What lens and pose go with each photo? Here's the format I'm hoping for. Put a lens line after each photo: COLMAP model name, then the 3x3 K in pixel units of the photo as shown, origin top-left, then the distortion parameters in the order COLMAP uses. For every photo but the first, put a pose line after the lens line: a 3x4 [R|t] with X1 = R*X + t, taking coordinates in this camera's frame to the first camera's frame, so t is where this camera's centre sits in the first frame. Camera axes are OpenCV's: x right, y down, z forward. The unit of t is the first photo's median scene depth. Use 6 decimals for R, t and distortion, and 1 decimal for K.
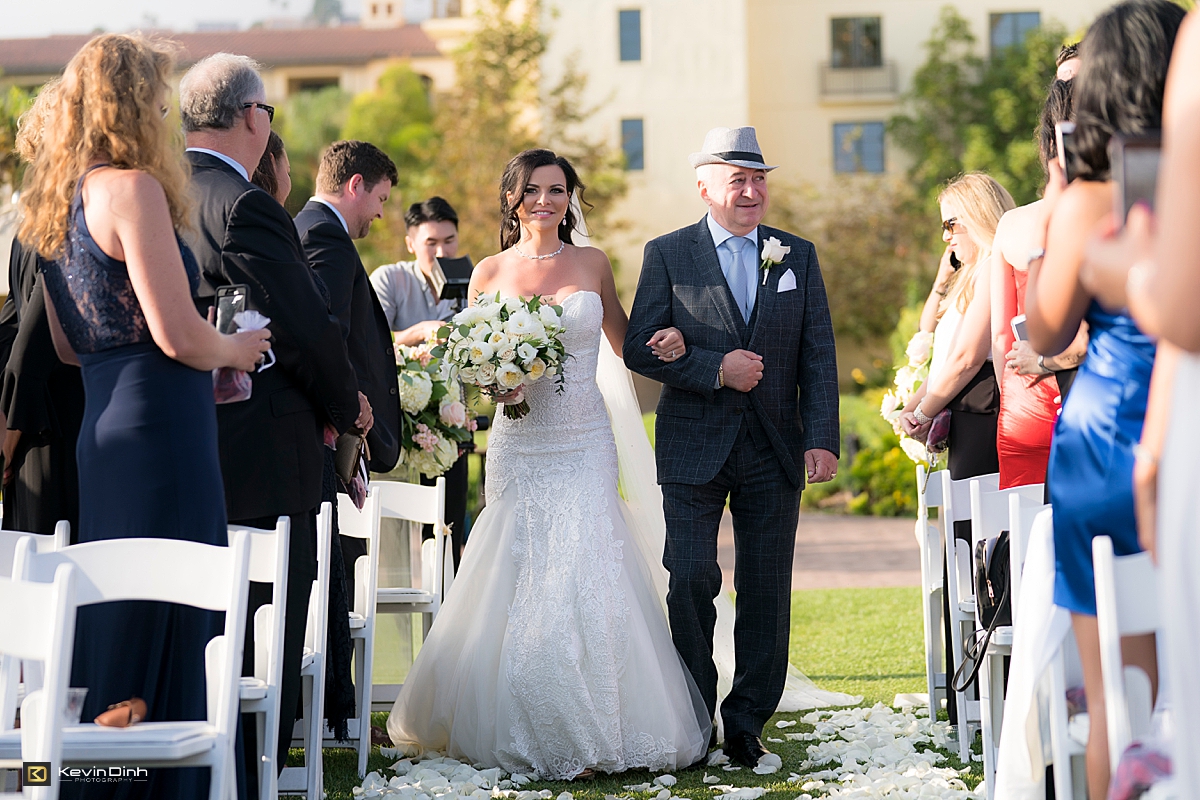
lens RADIAL K [[2785.6, 0, 600.0], [0, 2785.6, 400.0], [0, 0, 1]] dist [-0.107757, -0.466801]
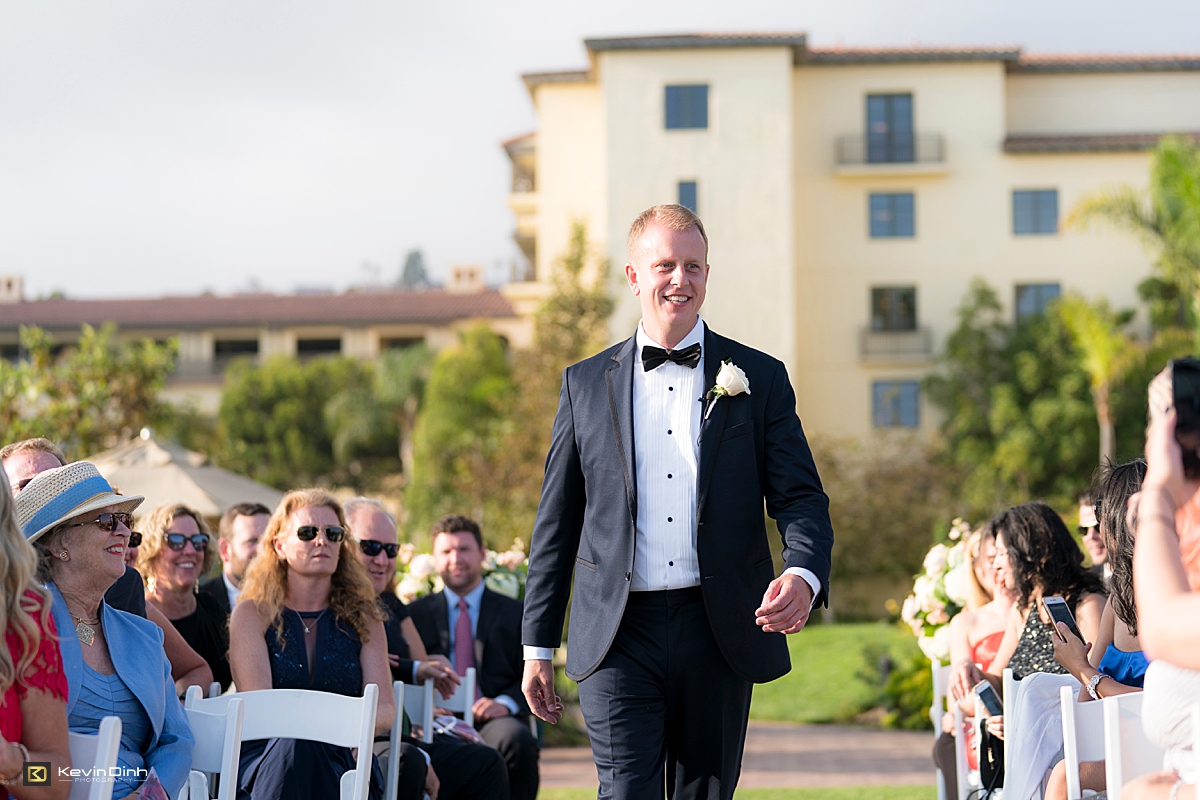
lens RADIAL K [[2785.6, 0, 600.0], [0, 2785.6, 400.0], [0, 0, 1]] dist [-0.107757, -0.466801]
pose [[0.999731, 0.012051, -0.019827, -0.002346], [-0.013986, 0.994836, -0.100529, 0.020187], [0.018513, 0.100779, 0.994737, -0.100321]]
